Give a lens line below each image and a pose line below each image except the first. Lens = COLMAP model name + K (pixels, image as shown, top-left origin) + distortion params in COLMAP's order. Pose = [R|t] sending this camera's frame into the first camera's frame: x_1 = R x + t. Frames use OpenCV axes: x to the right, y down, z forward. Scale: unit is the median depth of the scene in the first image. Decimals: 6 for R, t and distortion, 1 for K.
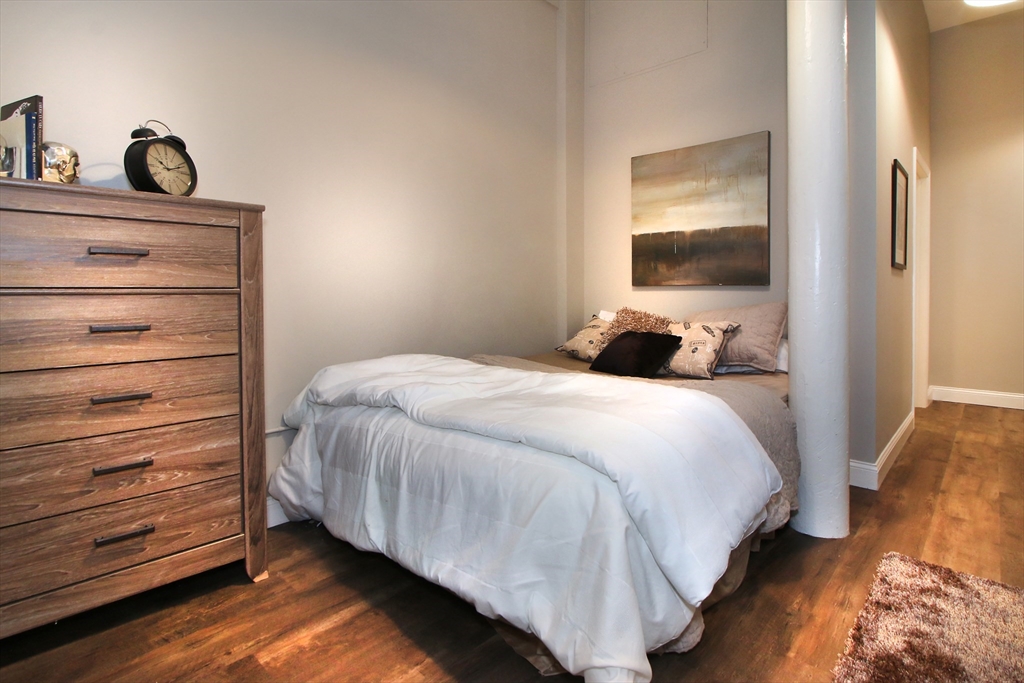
lens RADIAL K [[492.9, 0, 510.9], [0, 492.9, 341.2], [0, 0, 1]] dist [-0.002548, -0.000307]
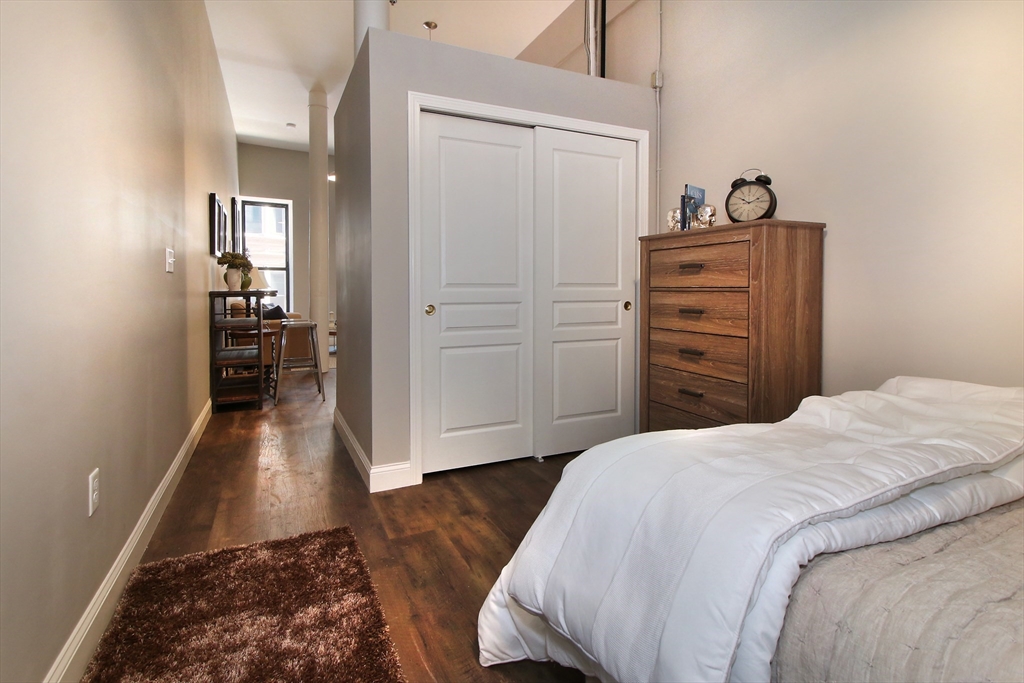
lens RADIAL K [[492.9, 0, 510.4], [0, 492.9, 341.8], [0, 0, 1]] dist [-0.002548, -0.000307]
pose [[-0.334563, 0.115264, -0.935298, 0.941241], [-0.078531, 0.985630, 0.149557, -0.118071], [0.939096, 0.123486, -0.320704, 0.896863]]
